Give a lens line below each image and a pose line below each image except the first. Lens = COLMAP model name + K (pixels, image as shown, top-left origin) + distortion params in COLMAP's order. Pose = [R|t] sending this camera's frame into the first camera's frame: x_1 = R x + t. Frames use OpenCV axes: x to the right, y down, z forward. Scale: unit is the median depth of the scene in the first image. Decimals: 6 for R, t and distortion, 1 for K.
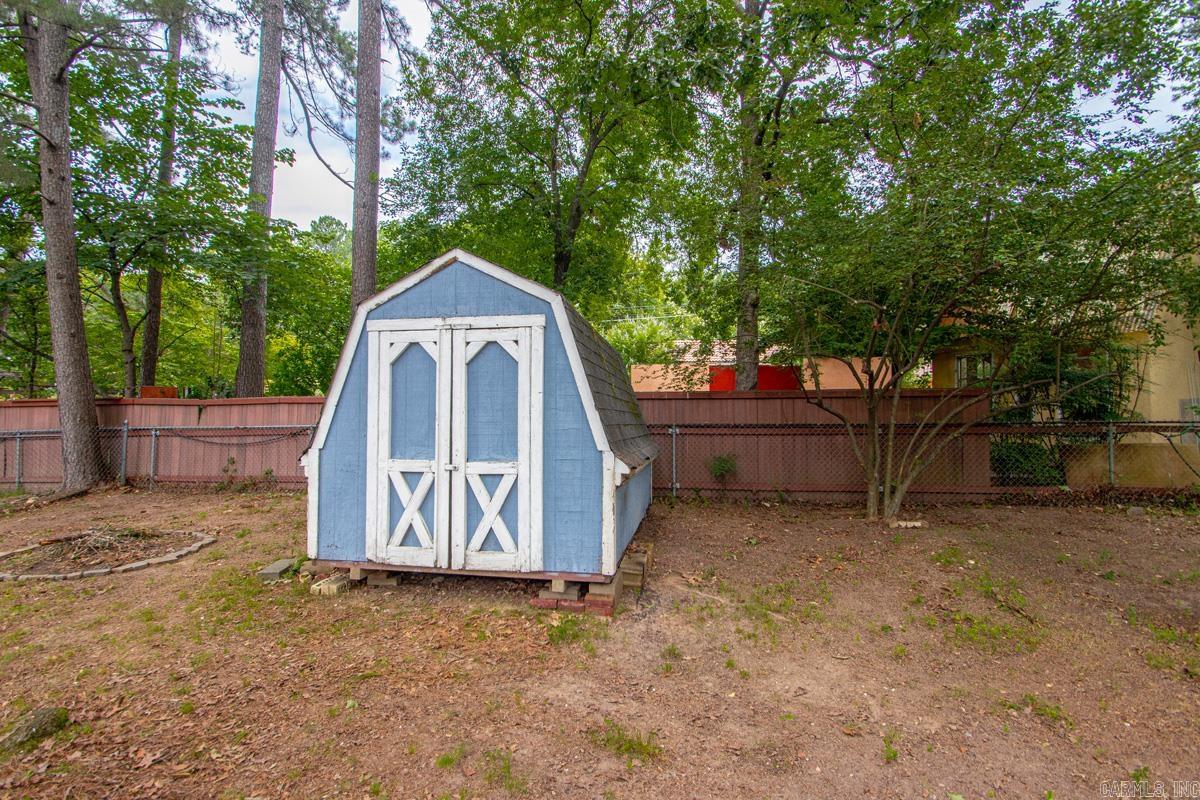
lens RADIAL K [[575.7, 0, 600.0], [0, 575.7, 400.0], [0, 0, 1]] dist [0.000098, -0.000055]
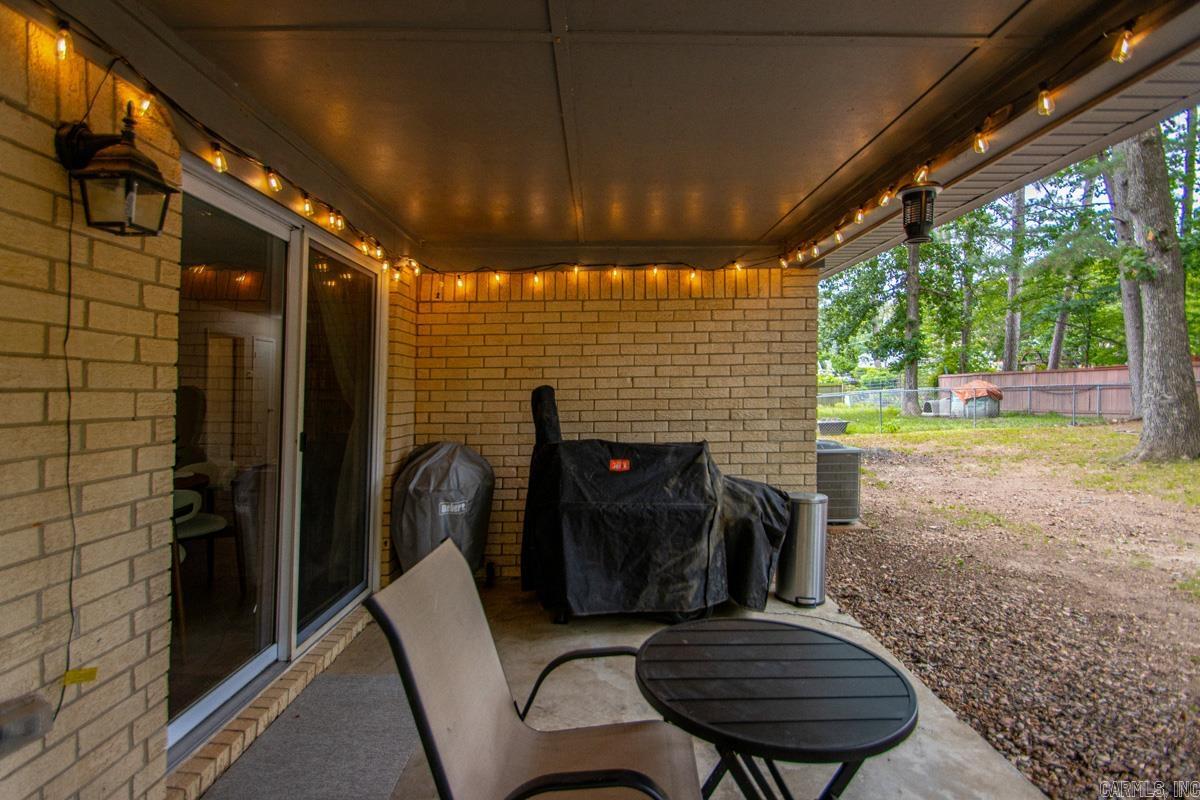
lens RADIAL K [[592.8, 0, 592.3], [0, 592.8, 375.3], [0, 0, 1]] dist [0.001819, 0.000051]
pose [[0.178365, -0.017017, -0.983817, 1.160614], [0.020715, 0.999694, -0.013536, 0.044732], [0.983746, -0.017966, 0.178663, -1.984764]]
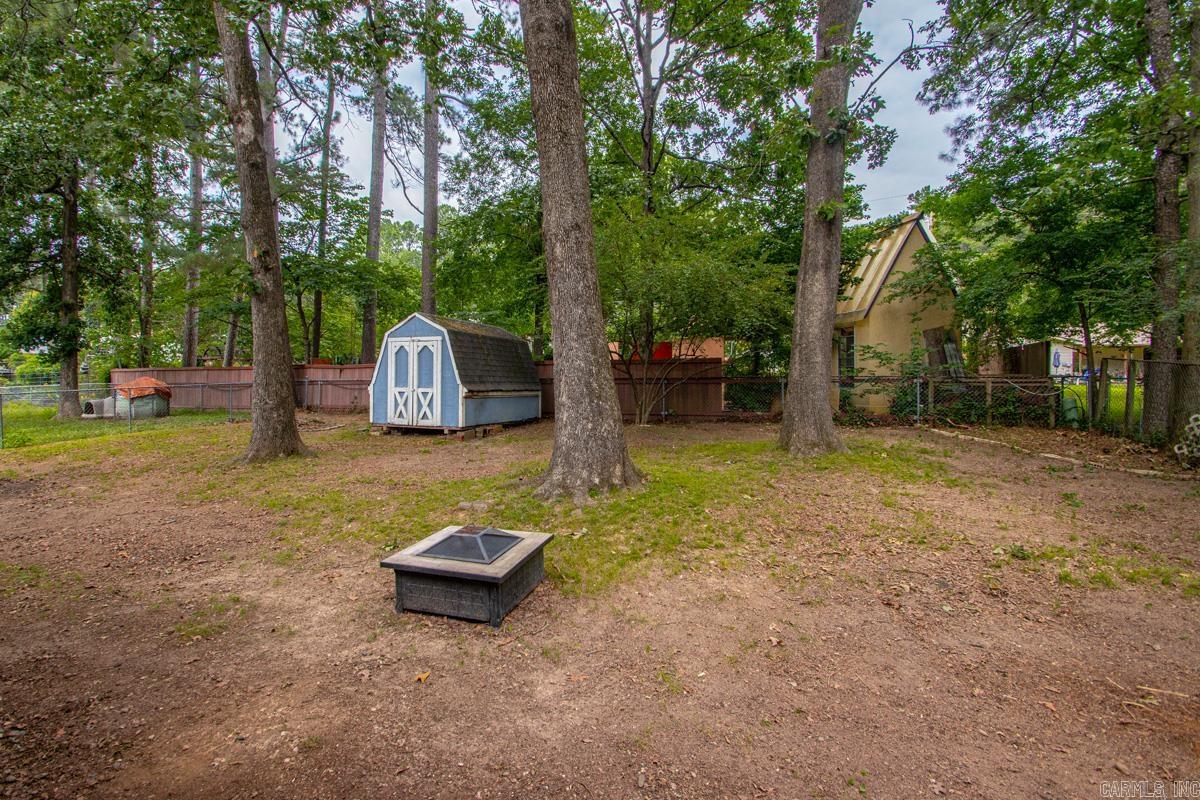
lens RADIAL K [[592.8, 0, 592.3], [0, 592.8, 375.3], [0, 0, 1]] dist [0.001819, 0.000051]
pose [[0.975294, 0.000796, -0.220911, 1.202858], [0.004098, 0.999756, 0.021696, -0.014962], [0.220875, -0.022065, 0.975053, -1.593381]]
